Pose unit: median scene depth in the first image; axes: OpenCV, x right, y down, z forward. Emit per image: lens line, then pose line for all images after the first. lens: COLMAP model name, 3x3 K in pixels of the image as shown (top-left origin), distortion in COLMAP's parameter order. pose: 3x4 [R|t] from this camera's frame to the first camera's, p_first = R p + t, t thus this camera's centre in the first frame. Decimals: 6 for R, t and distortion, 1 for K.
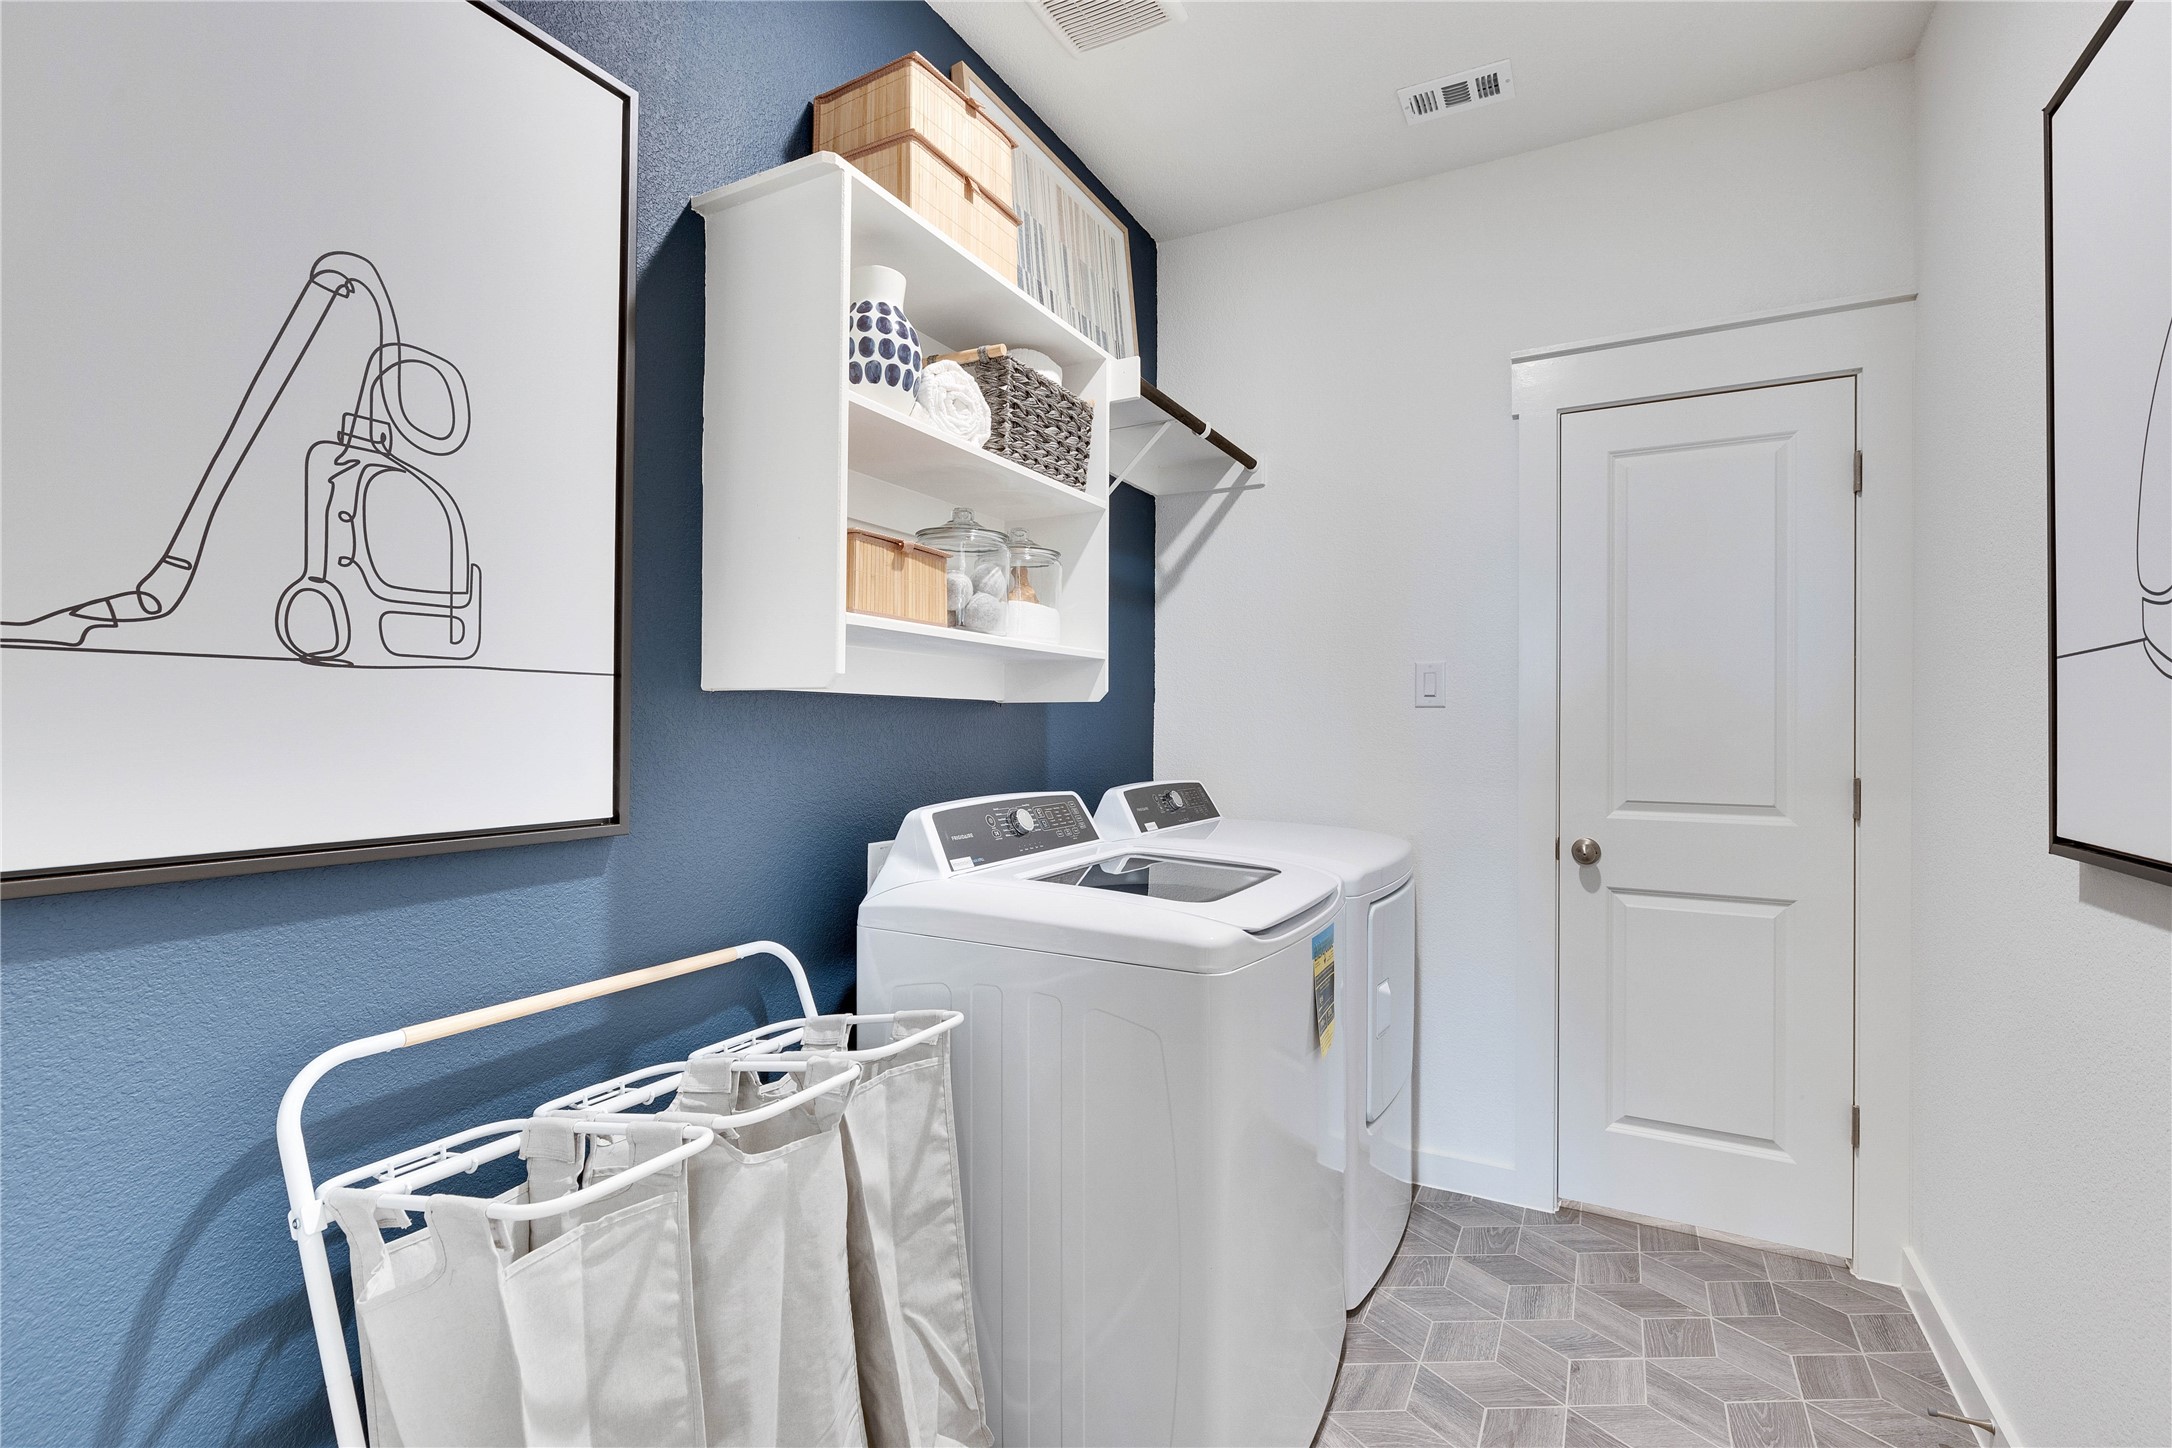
lens RADIAL K [[964.4, 0, 1096.7], [0, 964.4, 723.7], [0, 0, 1]] dist [0.001440, 0.000174]
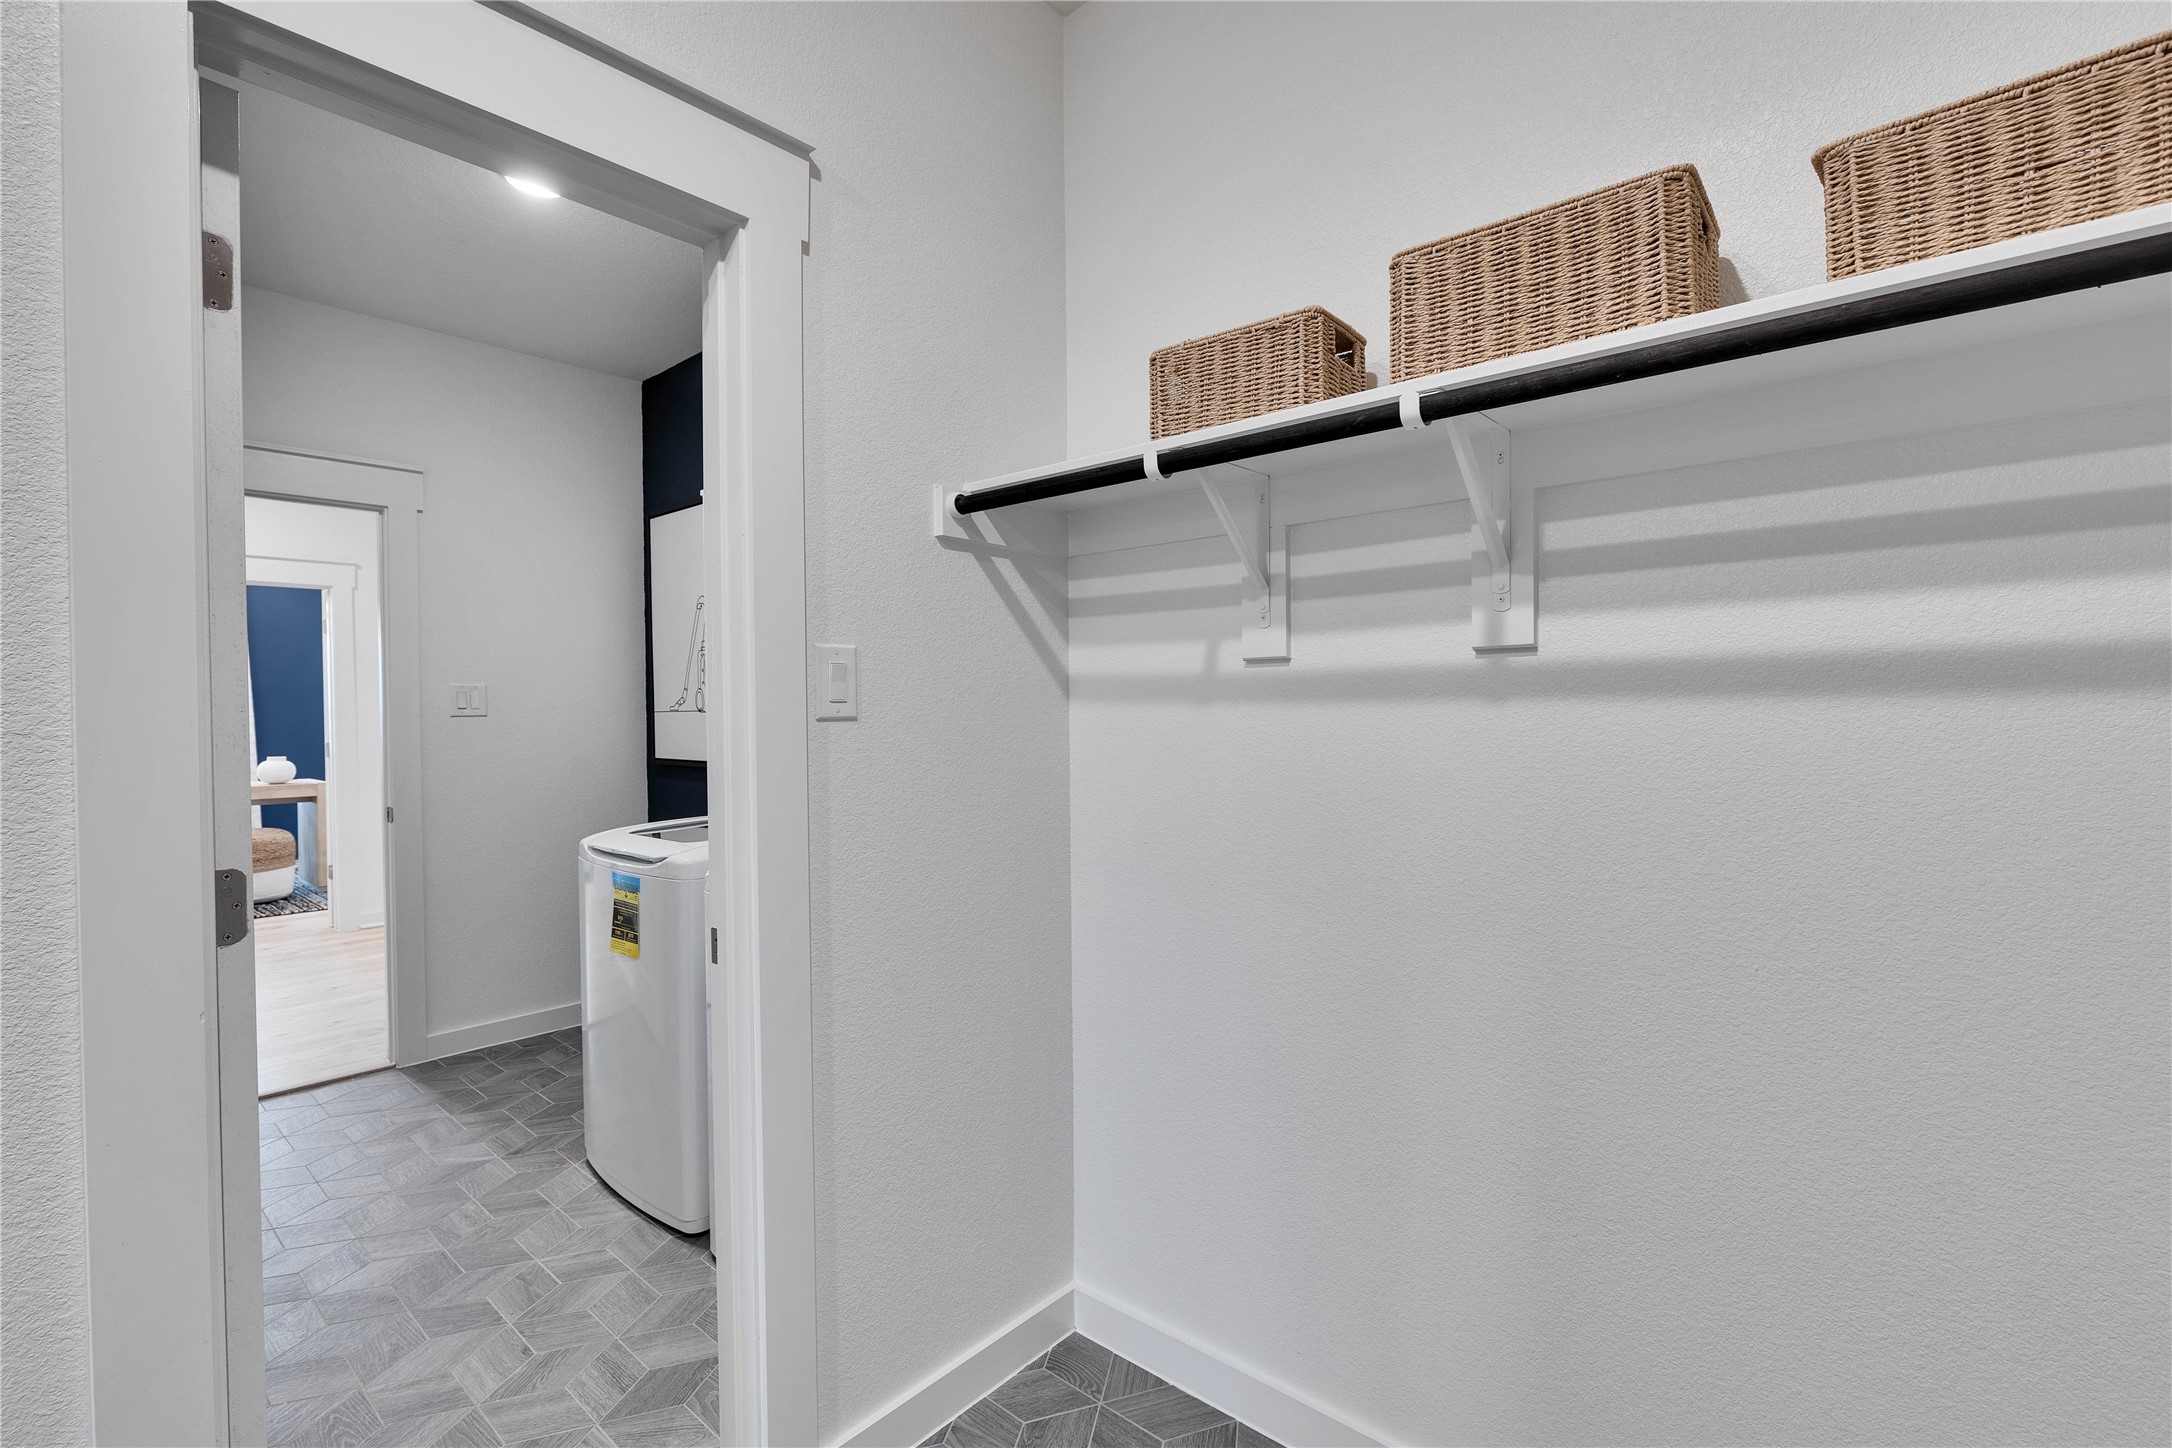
lens RADIAL K [[964.4, 0, 1096.4], [0, 964.4, 721.0], [0, 0, 1]] dist [0.001440, 0.000174]
pose [[-0.215916, 0.007922, -0.976380, 1.348336], [0.008555, 0.999944, 0.006221, -0.024084], [0.976375, -0.007010, -0.215971, 1.789724]]
